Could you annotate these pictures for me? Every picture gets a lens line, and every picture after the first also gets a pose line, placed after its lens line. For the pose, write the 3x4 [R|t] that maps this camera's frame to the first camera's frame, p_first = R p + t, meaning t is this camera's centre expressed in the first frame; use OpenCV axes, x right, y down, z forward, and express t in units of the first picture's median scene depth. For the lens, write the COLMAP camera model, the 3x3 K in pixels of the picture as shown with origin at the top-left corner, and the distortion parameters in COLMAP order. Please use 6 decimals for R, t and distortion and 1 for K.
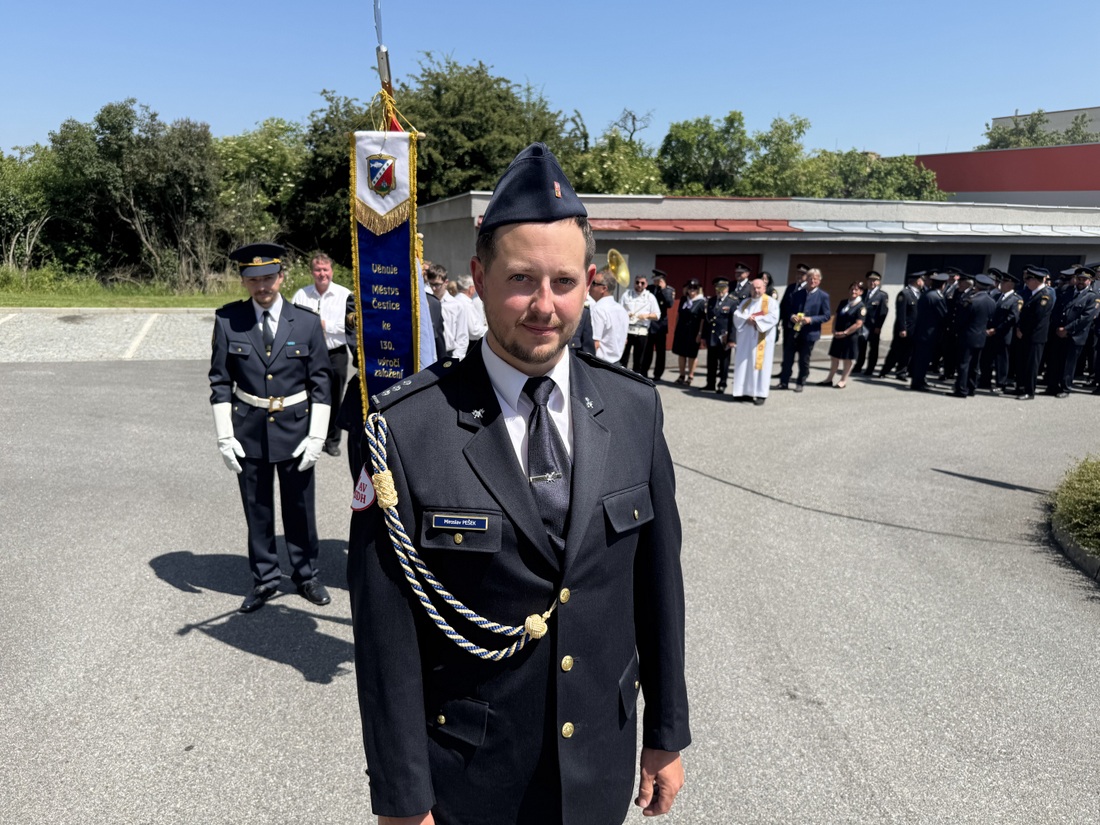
lens RADIAL K [[791.8, 0, 550.0], [0, 791.8, 412.5], [0, 0, 1]] dist [-0.084008, 0.001509]
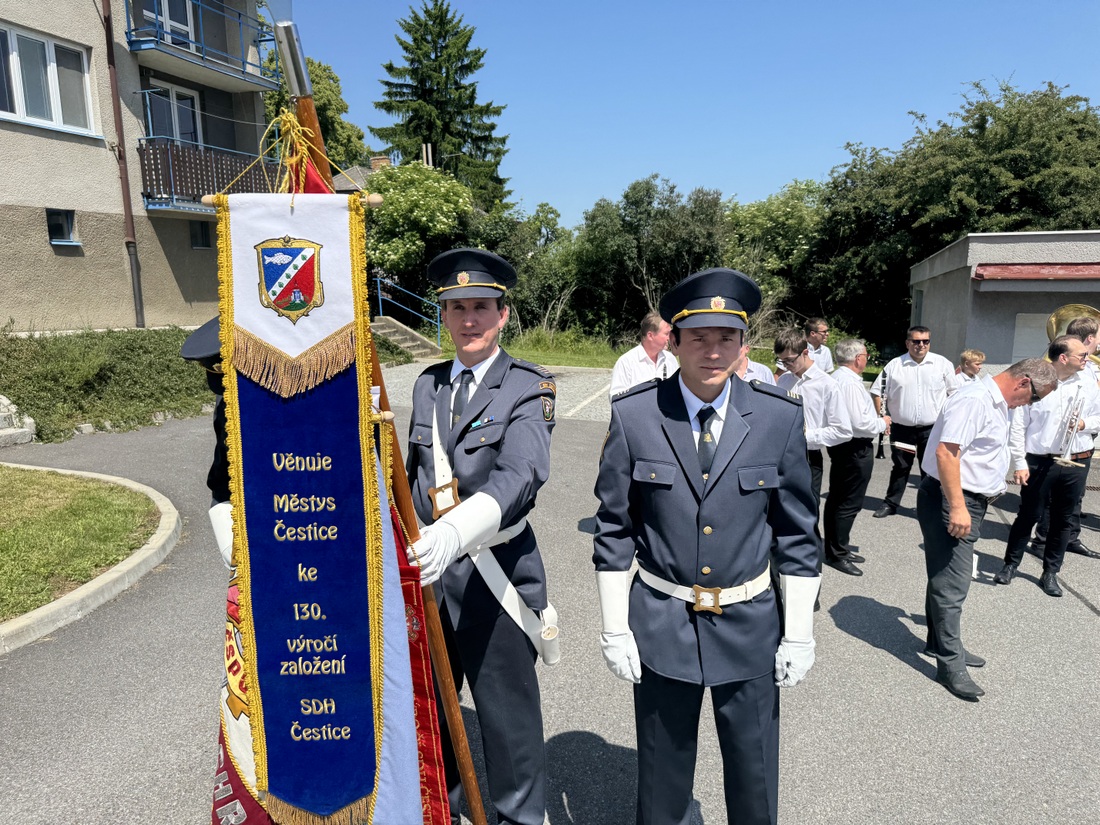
lens RADIAL K [[764.6, 0, 550.0], [0, 764.6, 412.5], [0, 0, 1]] dist [0.003551, -0.004444]
pose [[0.784345, 0.058998, -0.617513, 0.023004], [-0.100624, 0.994384, -0.032805, -0.023197], [0.612110, 0.087867, 0.785876, 0.076934]]
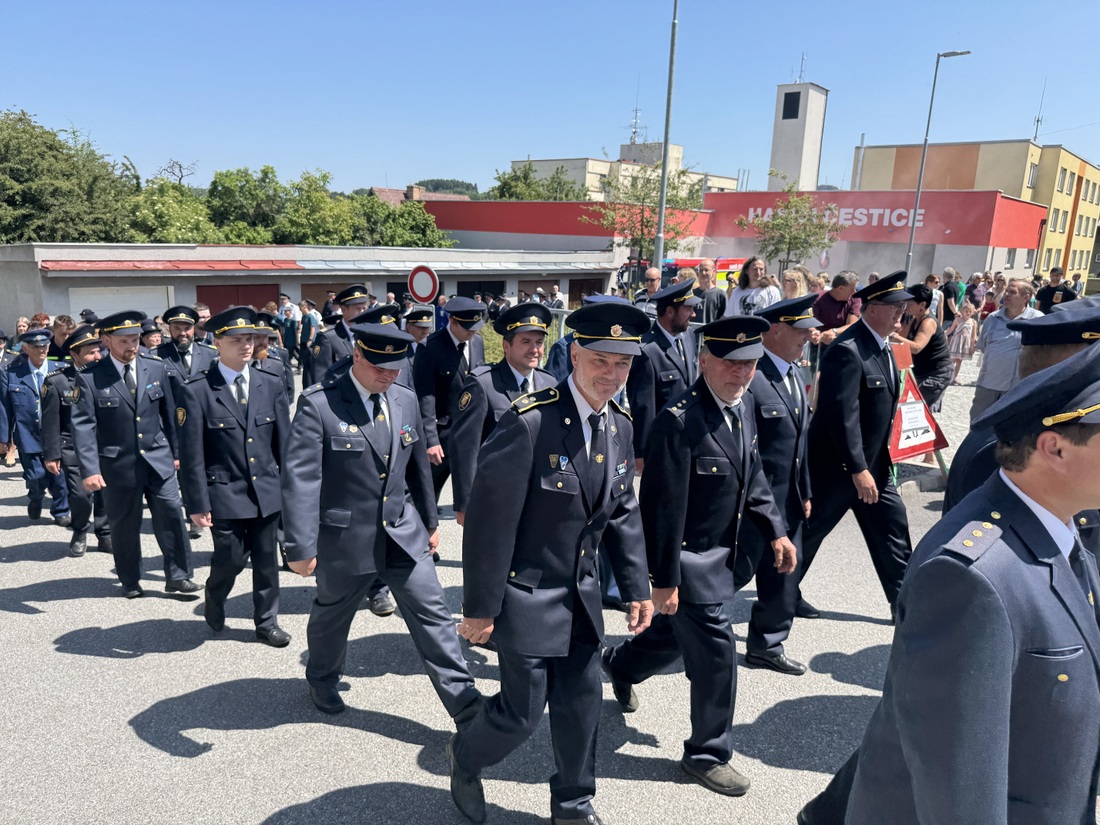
lens RADIAL K [[784.9, 0, 550.0], [0, 784.9, 412.5], [0, 0, 1]] dist [-0.045550, 0.049523]
pose [[0.878526, -0.079247, 0.471075, 0.016612], [0.086916, 0.996201, 0.005495, 0.046334], [-0.469720, 0.036117, 0.882076, -0.345604]]
